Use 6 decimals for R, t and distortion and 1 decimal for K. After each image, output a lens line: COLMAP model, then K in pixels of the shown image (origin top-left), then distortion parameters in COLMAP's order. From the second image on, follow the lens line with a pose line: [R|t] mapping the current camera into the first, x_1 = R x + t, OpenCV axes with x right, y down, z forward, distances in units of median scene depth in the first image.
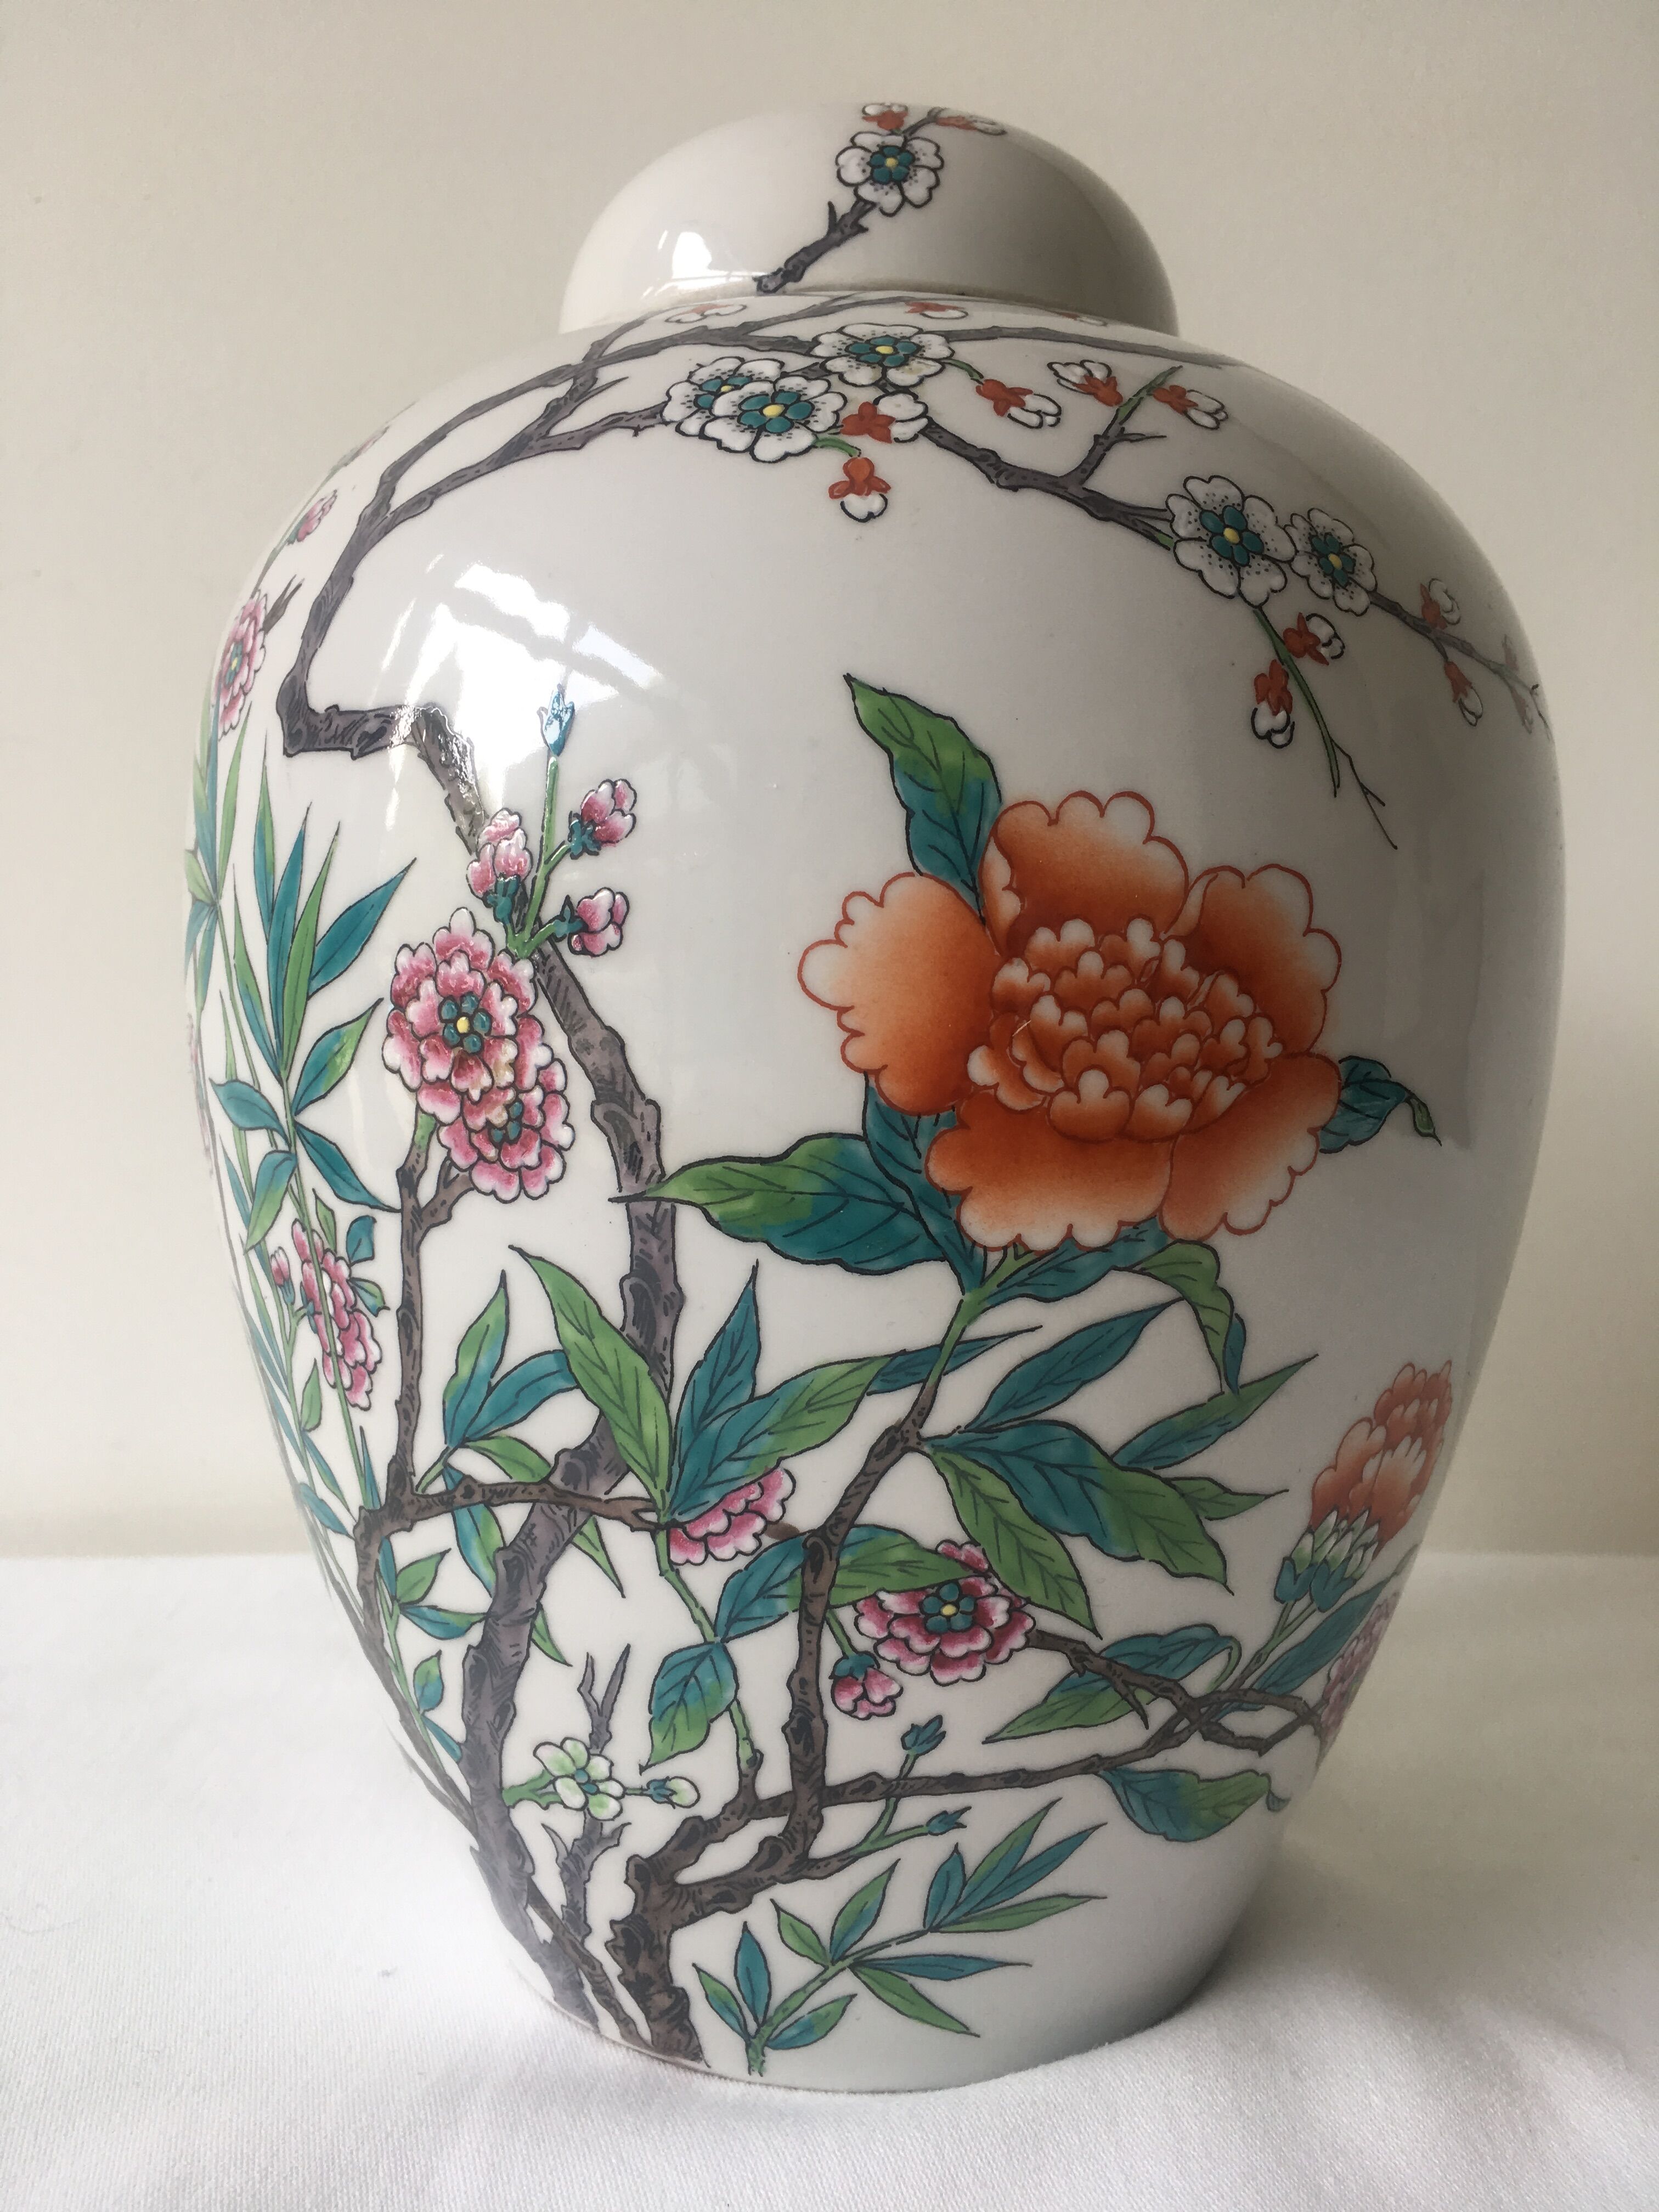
lens RADIAL K [[1984.1, 0, 889.0], [0, 1984.1, 1145.1], [0, 0, 1]] dist [0.043834, -0.104184]
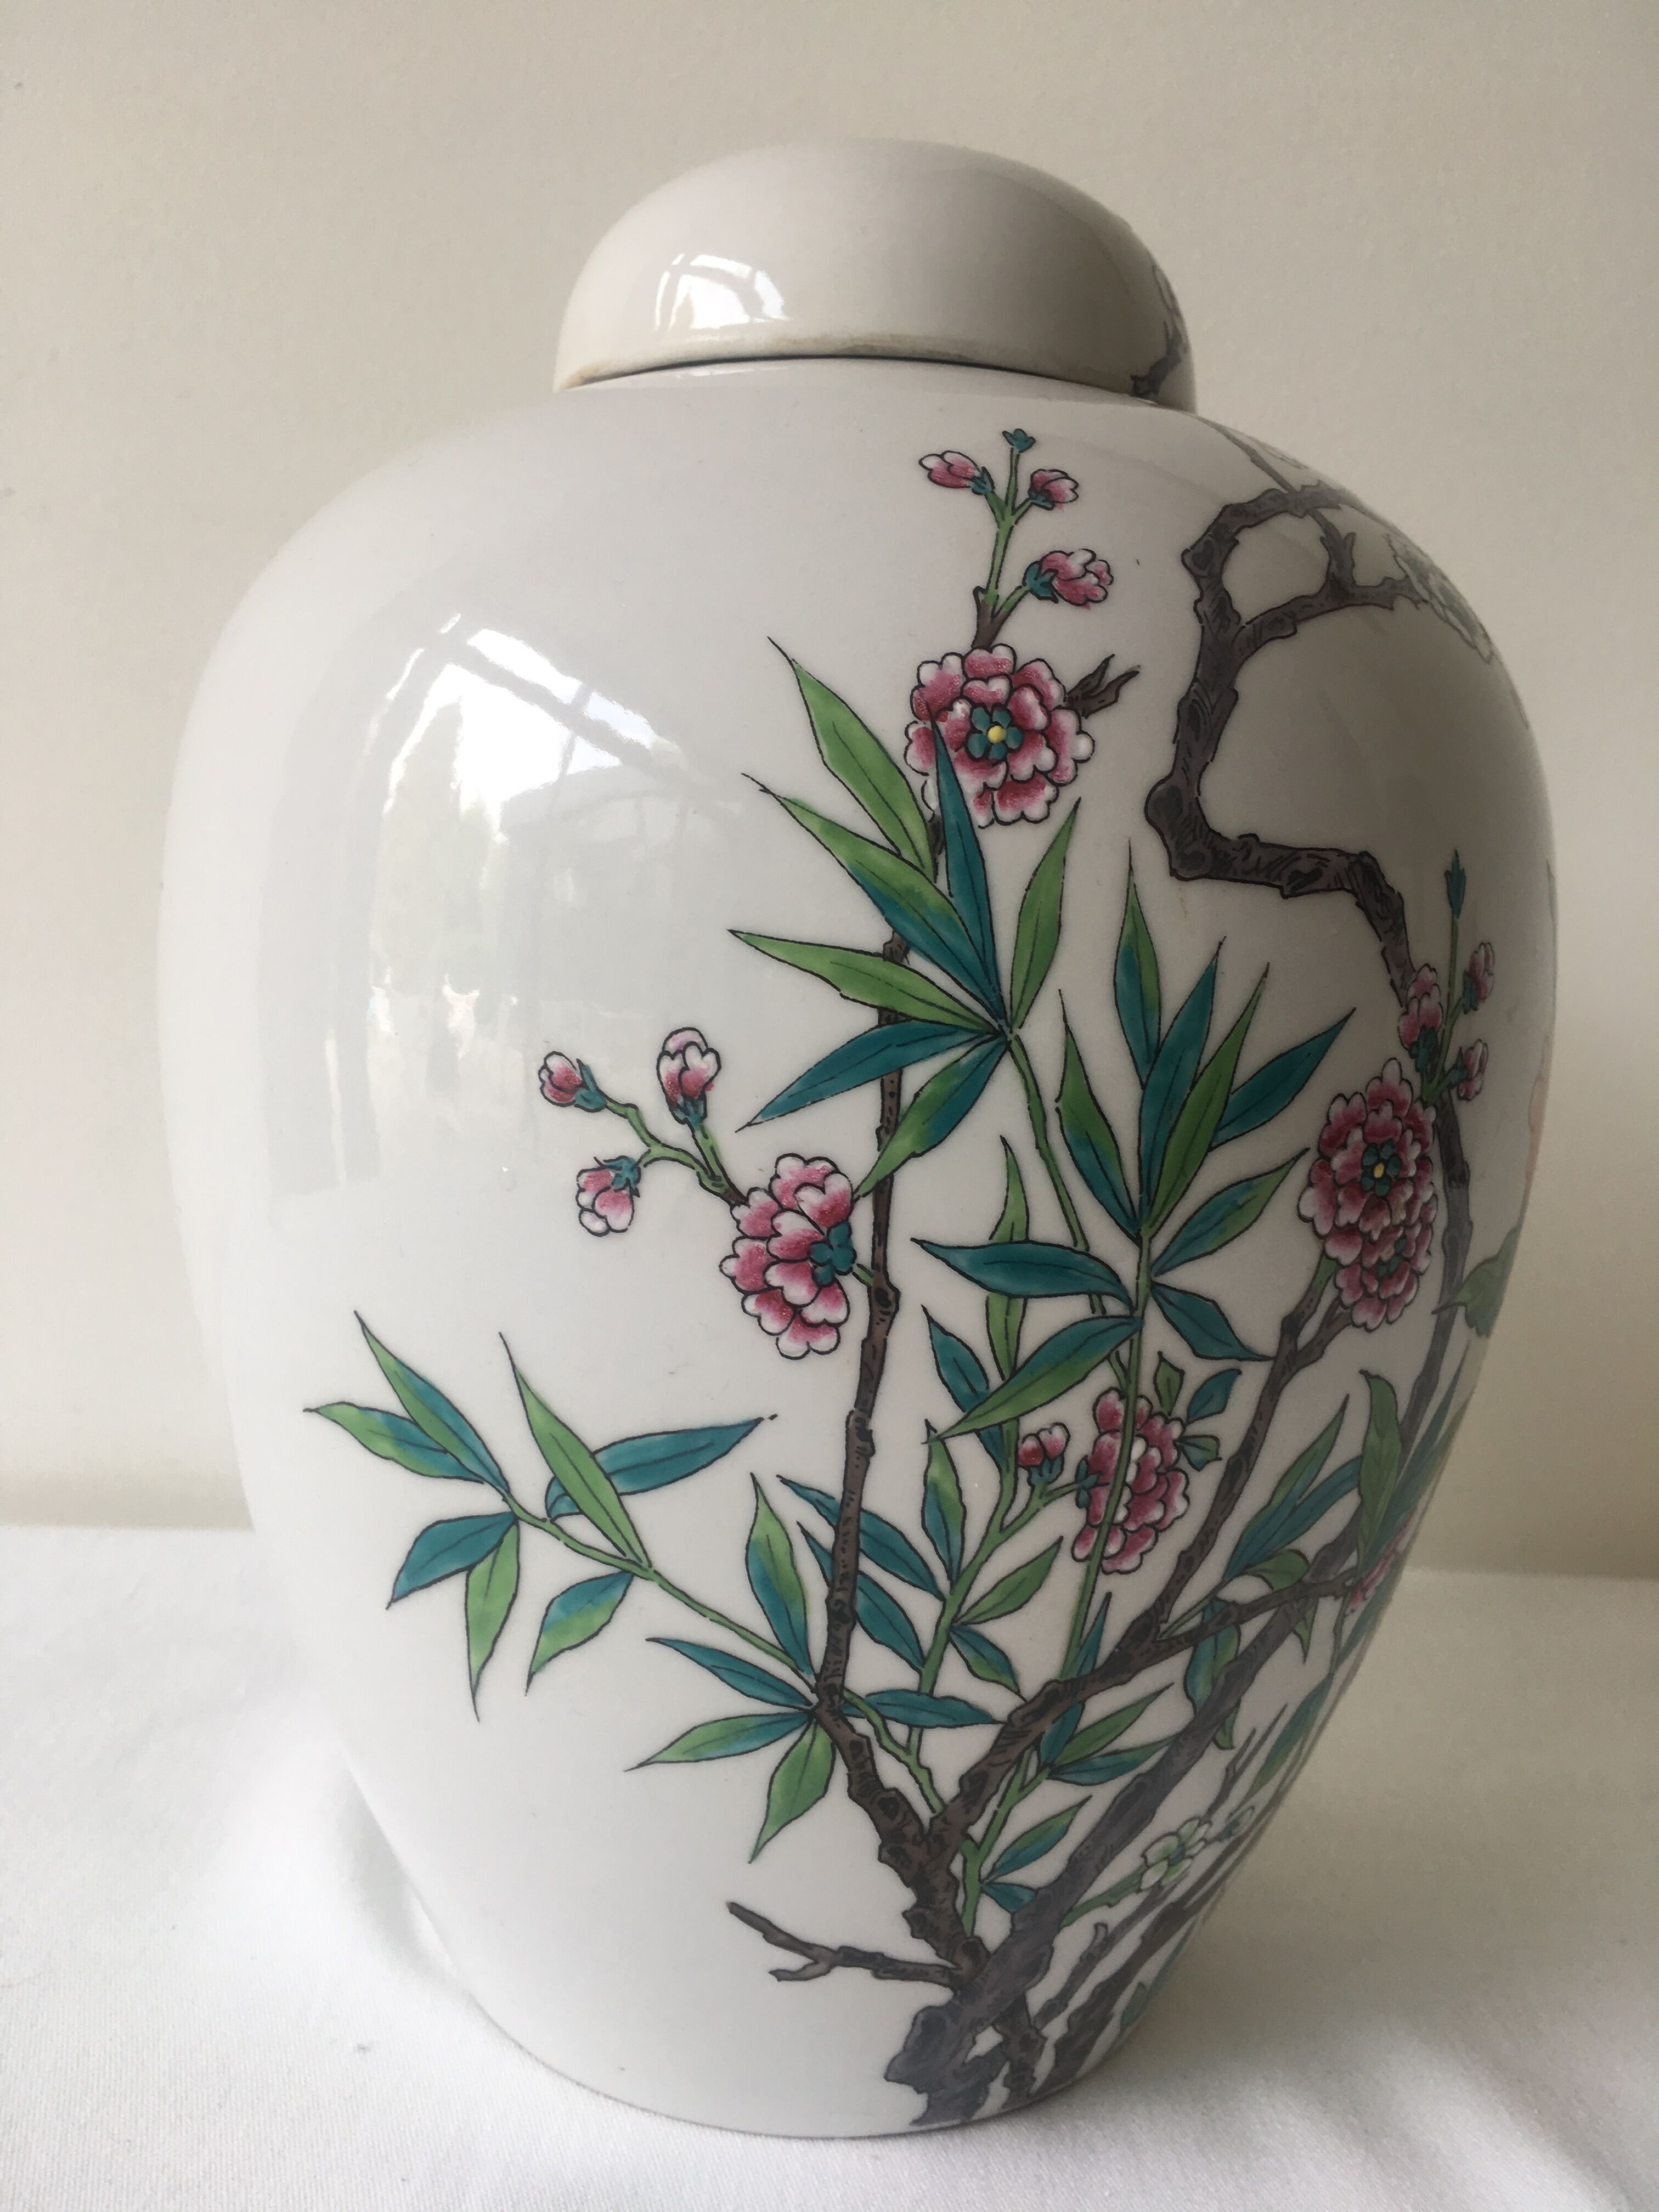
lens RADIAL K [[1984.1, 0, 825.0], [0, 1984.1, 1110.6], [0, 0, 1]] dist [0.043834, -0.104184]
pose [[0.465235, -0.088221, 0.880780, -1.235539], [0.001712, 0.995109, 0.098769, -0.191010], [-0.885186, -0.044443, 0.463110, 0.767790]]
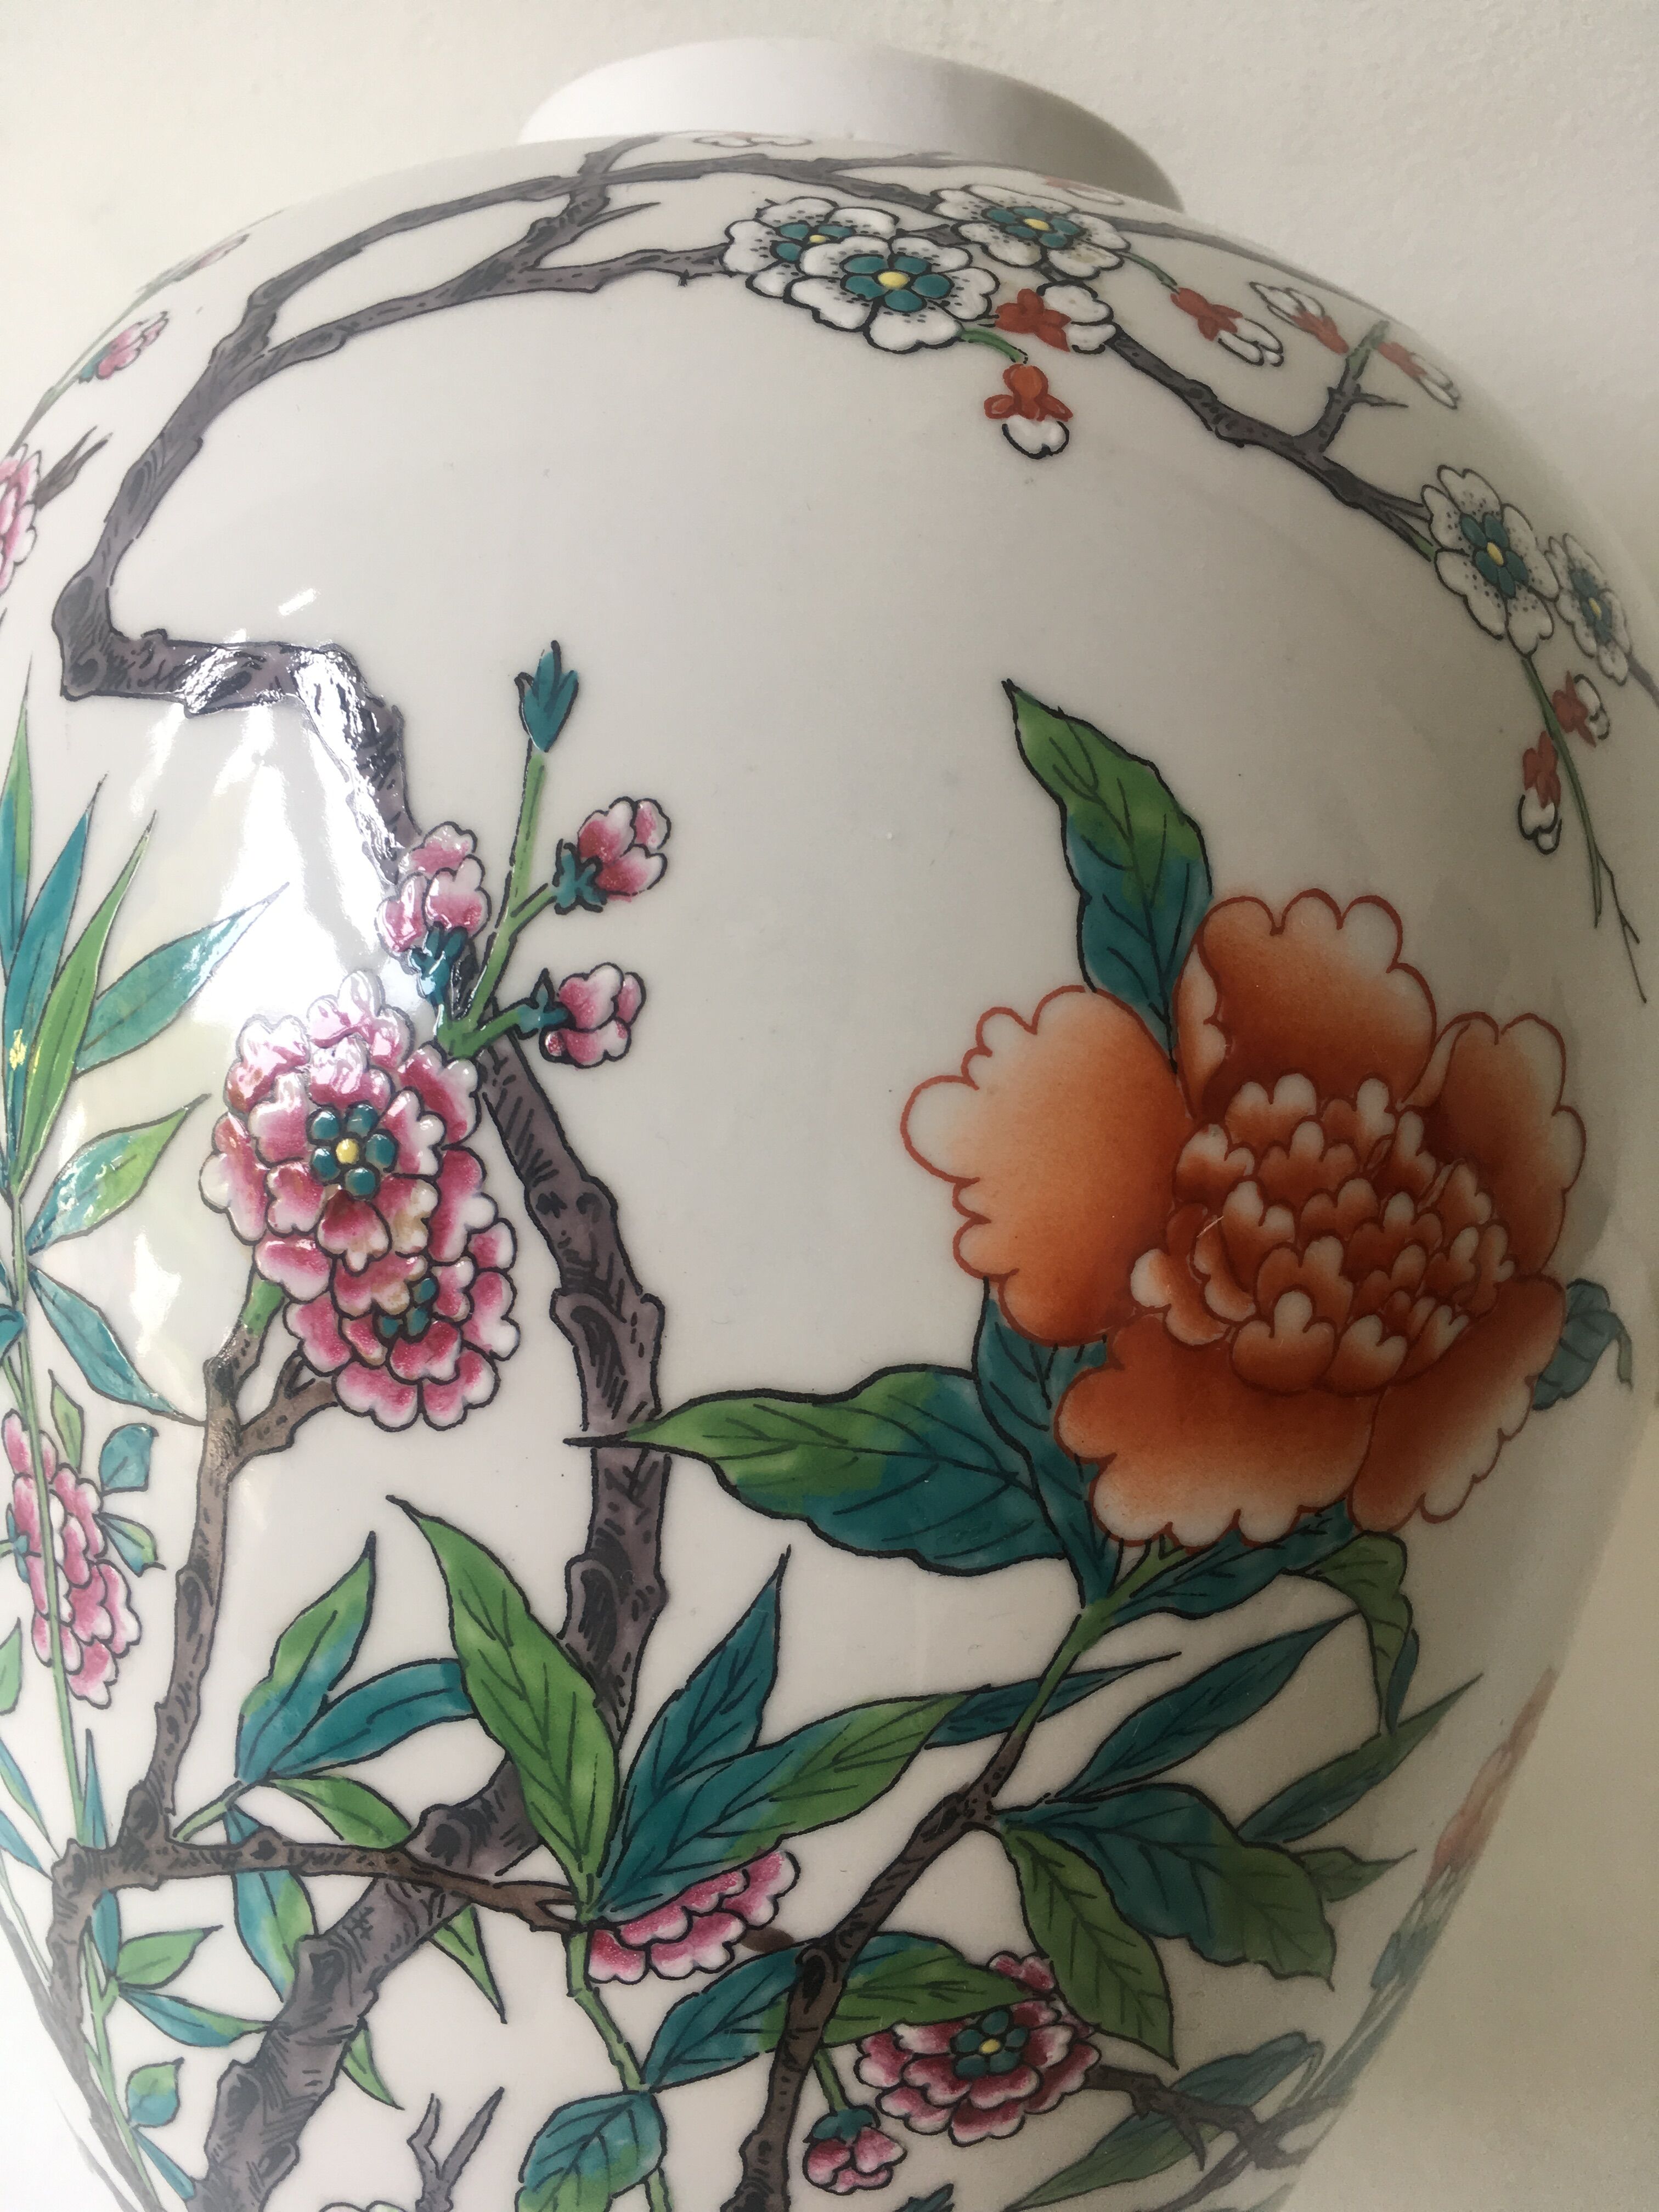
lens RADIAL K [[1984.1, 0, 873.5], [0, 1984.1, 1135.8], [0, 0, 1]] dist [0.043834, -0.104184]
pose [[0.977733, 0.077236, 0.195123, -0.171802], [-0.074010, 0.996974, -0.023782, -0.061831], [-0.196369, 0.008811, 0.980490, 0.336826]]
